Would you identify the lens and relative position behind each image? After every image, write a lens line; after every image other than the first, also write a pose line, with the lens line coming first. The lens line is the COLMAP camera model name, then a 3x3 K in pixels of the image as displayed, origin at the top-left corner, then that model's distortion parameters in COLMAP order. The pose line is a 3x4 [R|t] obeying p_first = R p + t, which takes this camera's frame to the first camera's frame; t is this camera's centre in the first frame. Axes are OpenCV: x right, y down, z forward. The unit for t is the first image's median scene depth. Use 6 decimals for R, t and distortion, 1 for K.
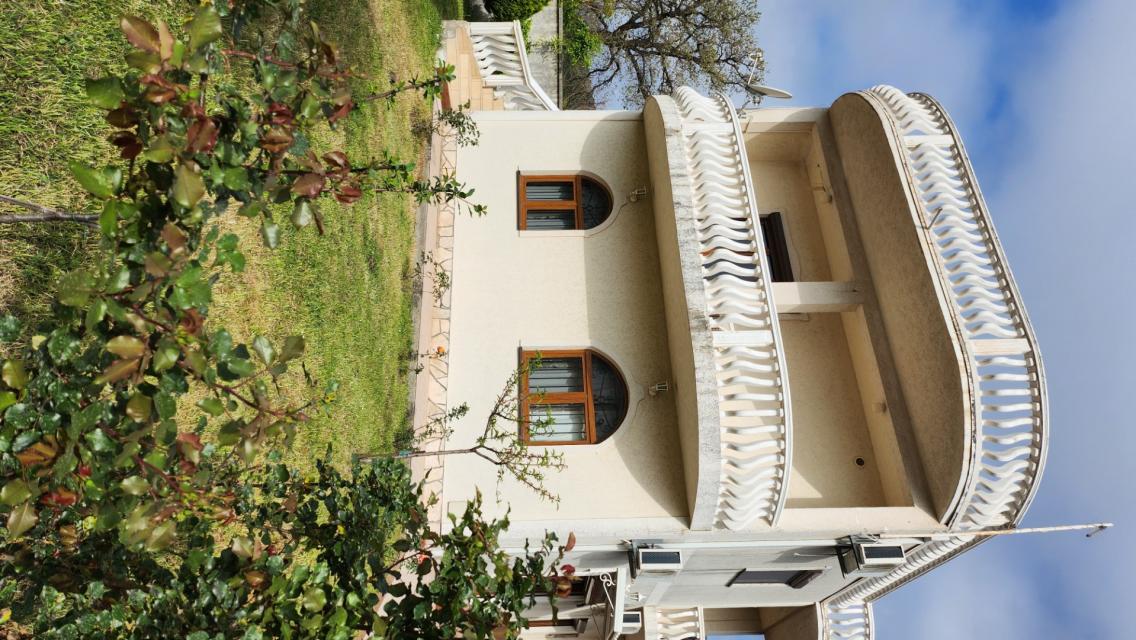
lens RADIAL K [[792.6, 0, 568.0], [0, 792.6, 320.0], [0, 0, 1]] dist [0.079538, -0.079712]
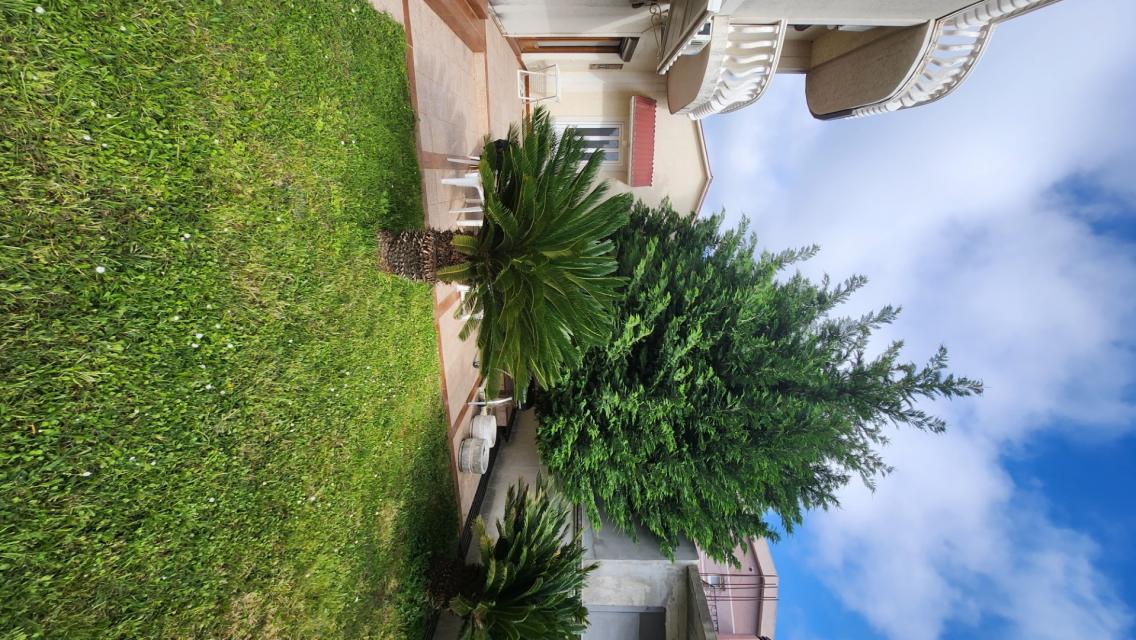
lens RADIAL K [[453.5, 0, 574.7], [0, 453.5, 332.8], [0, 0, 1]] dist [-0.024608, -0.000199]
pose [[0.998289, 0.049231, -0.031560, -0.020743], [-0.008652, 0.658083, 0.752895, 0.349948], [0.057835, -0.751334, 0.657383, 0.702831]]
